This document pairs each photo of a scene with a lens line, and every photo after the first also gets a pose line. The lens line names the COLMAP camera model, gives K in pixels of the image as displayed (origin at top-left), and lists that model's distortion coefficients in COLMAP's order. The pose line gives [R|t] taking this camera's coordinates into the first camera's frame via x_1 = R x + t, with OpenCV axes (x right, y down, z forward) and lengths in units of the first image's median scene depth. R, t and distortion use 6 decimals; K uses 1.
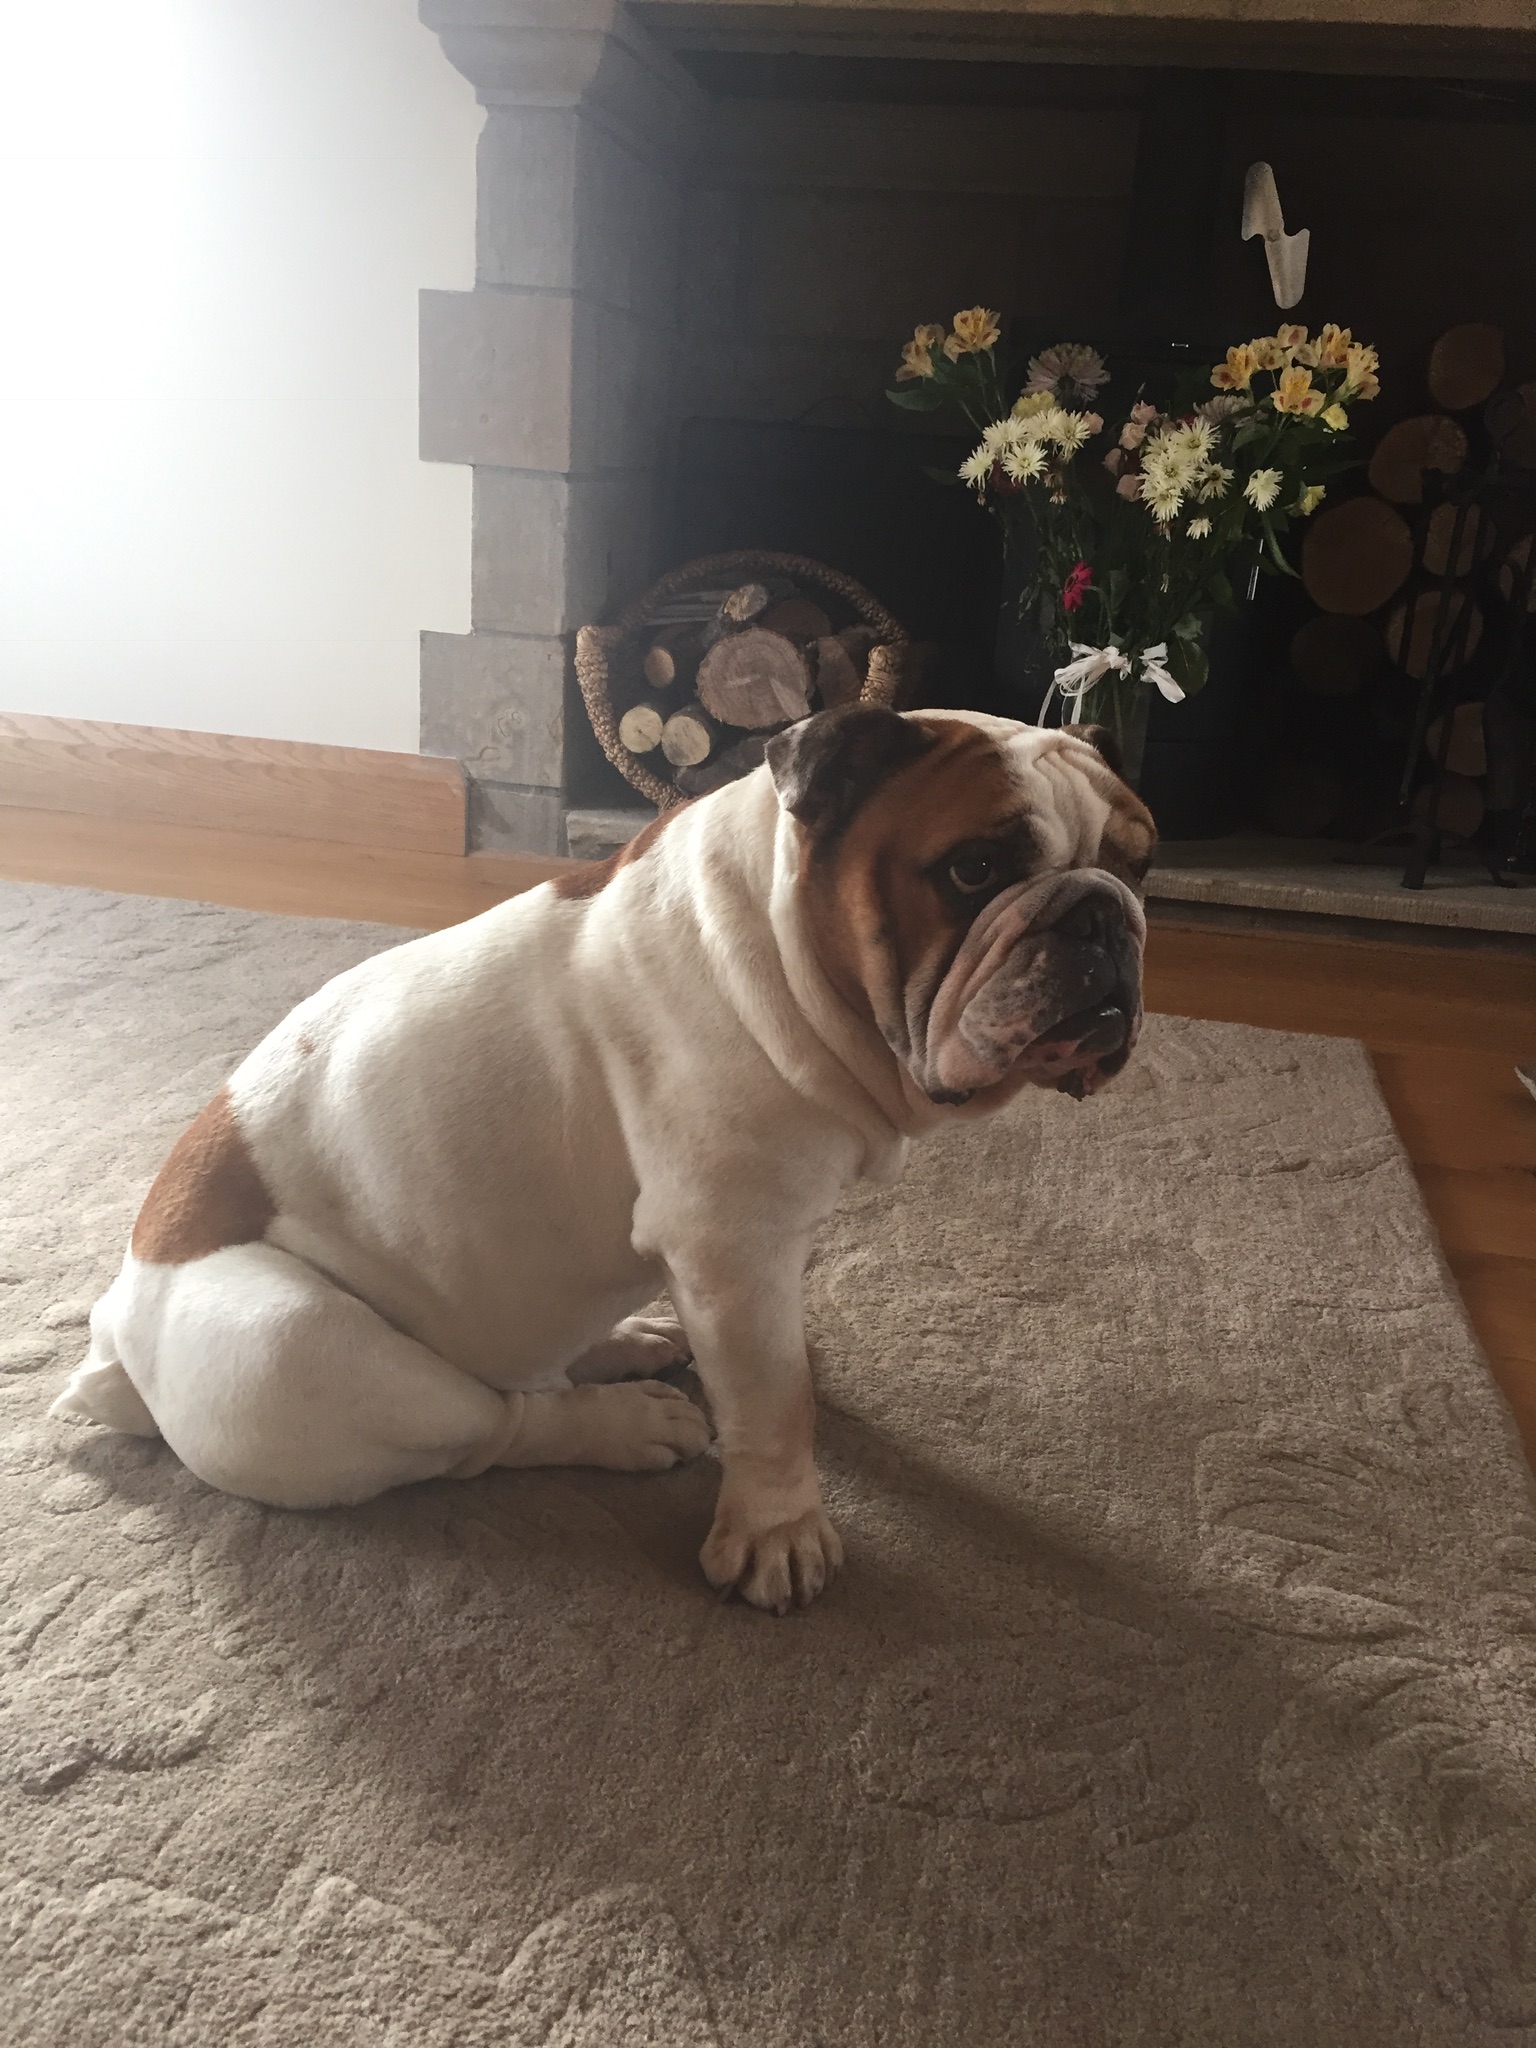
lens RADIAL K [[1723.5, 0, 775.0], [0, 1723.5, 1009.2], [0, 0, 1]] dist [0.067706, -0.089257]
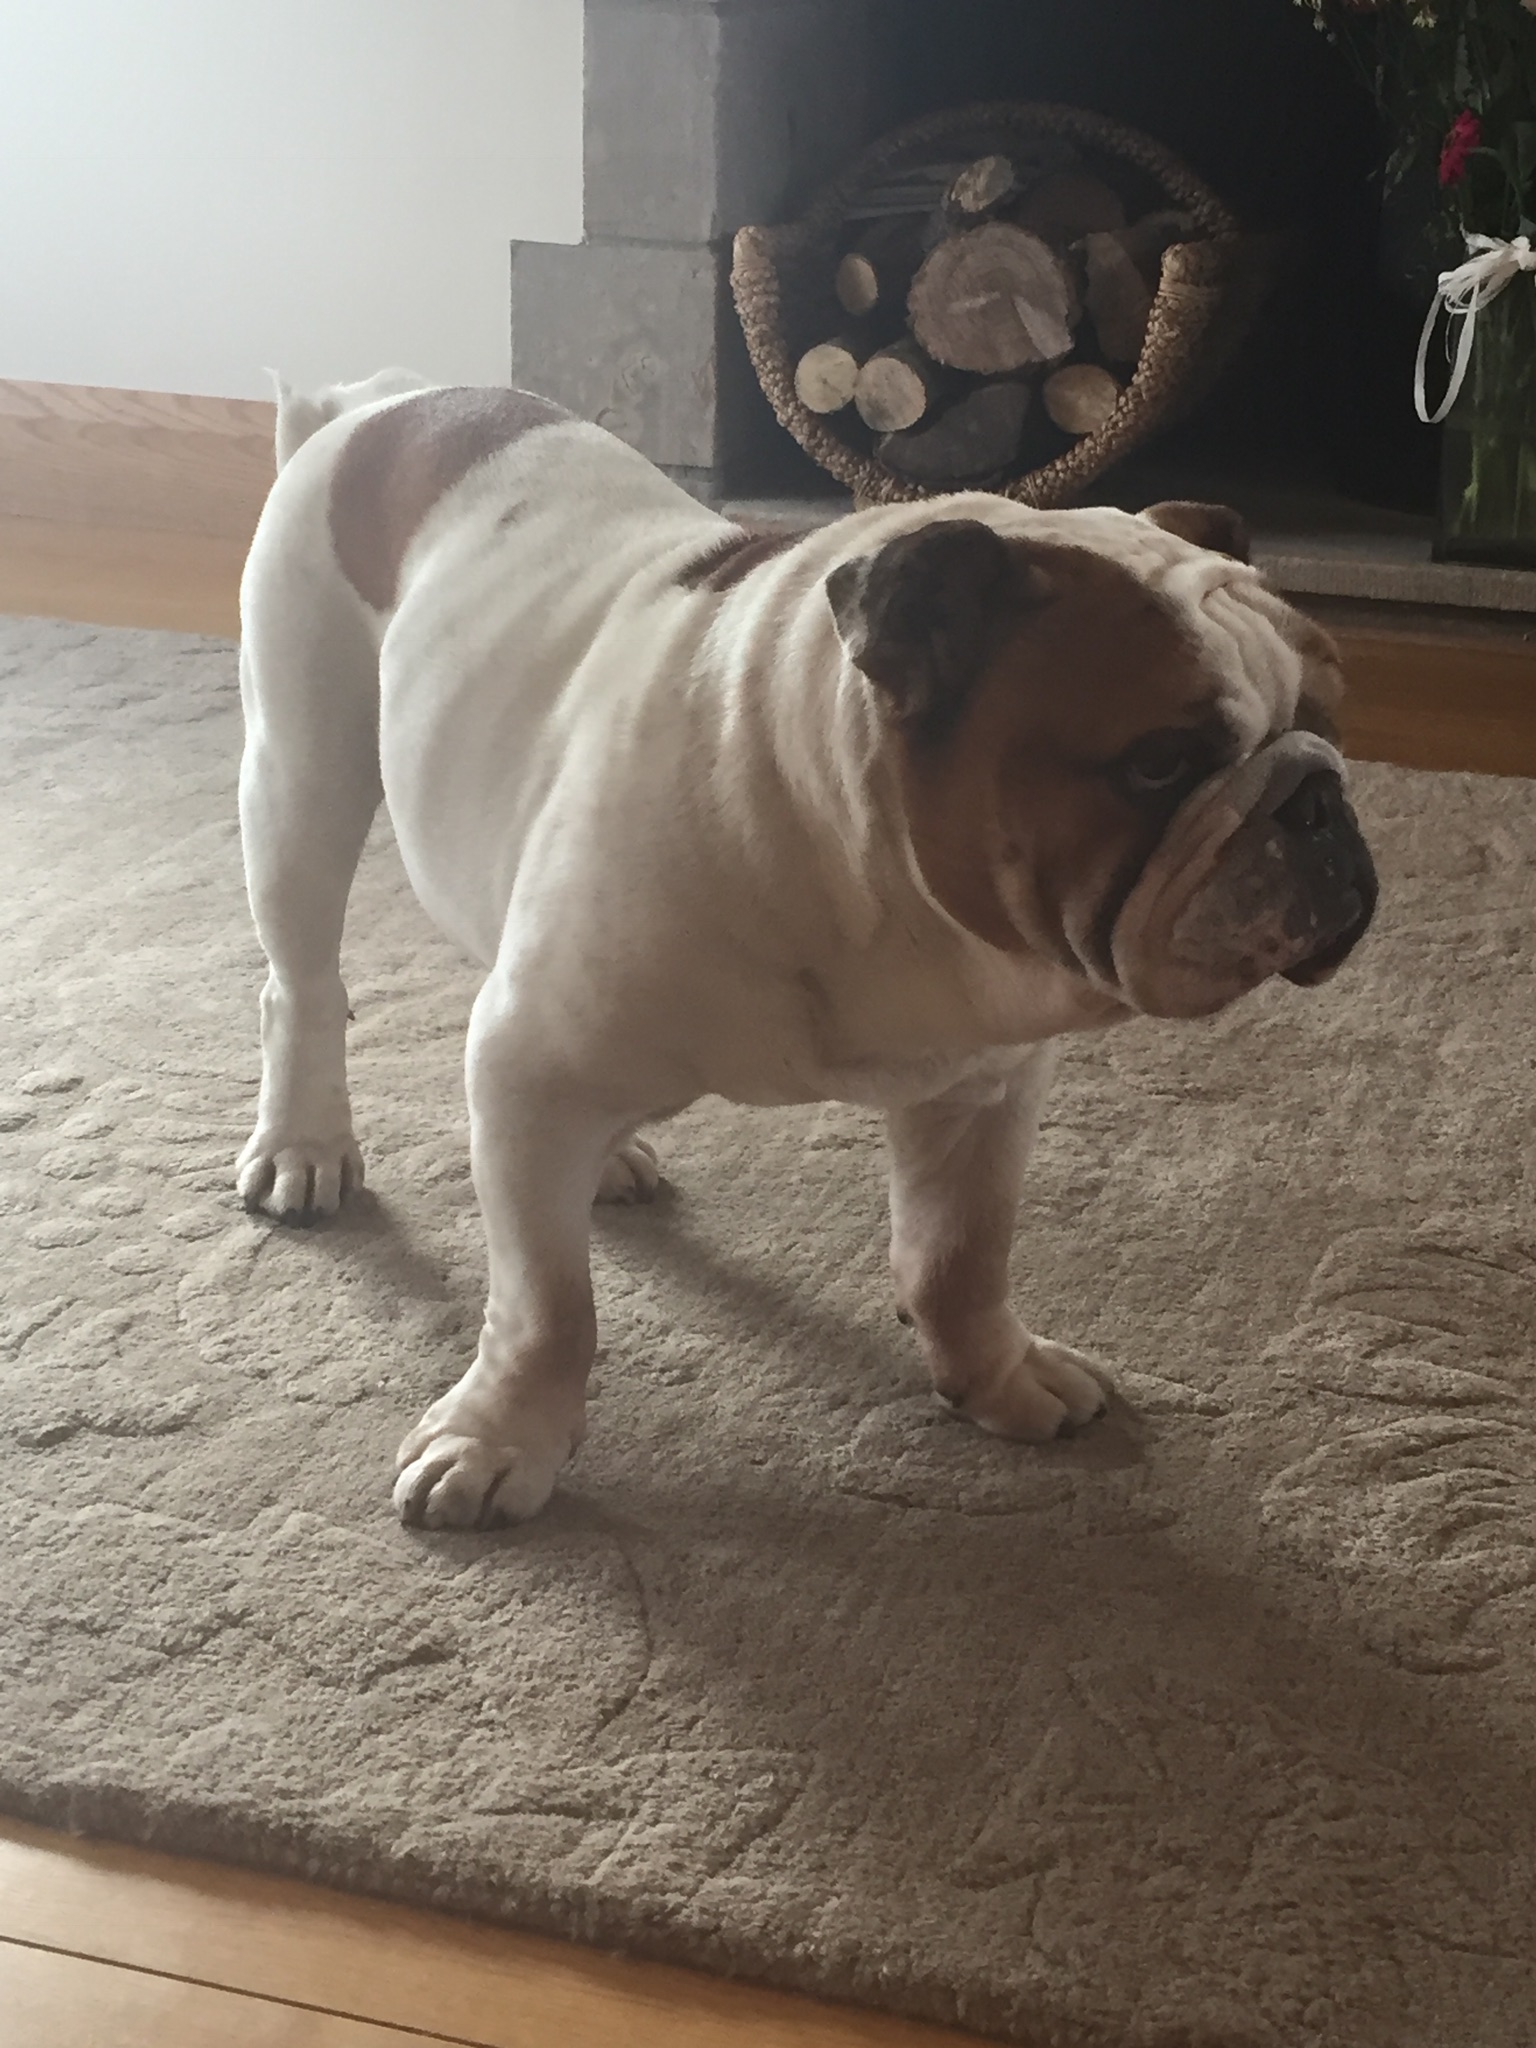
lens RADIAL K [[3247.9, 0, 766.3], [0, 3247.9, 1021.9], [0, 0, 1]] dist [0.037892, 0.000000]
pose [[0.987720, 0.009243, -0.155960, 0.175153], [-0.003263, 0.999251, 0.038557, 0.071500], [0.156200, -0.037575, 0.987011, -0.473149]]
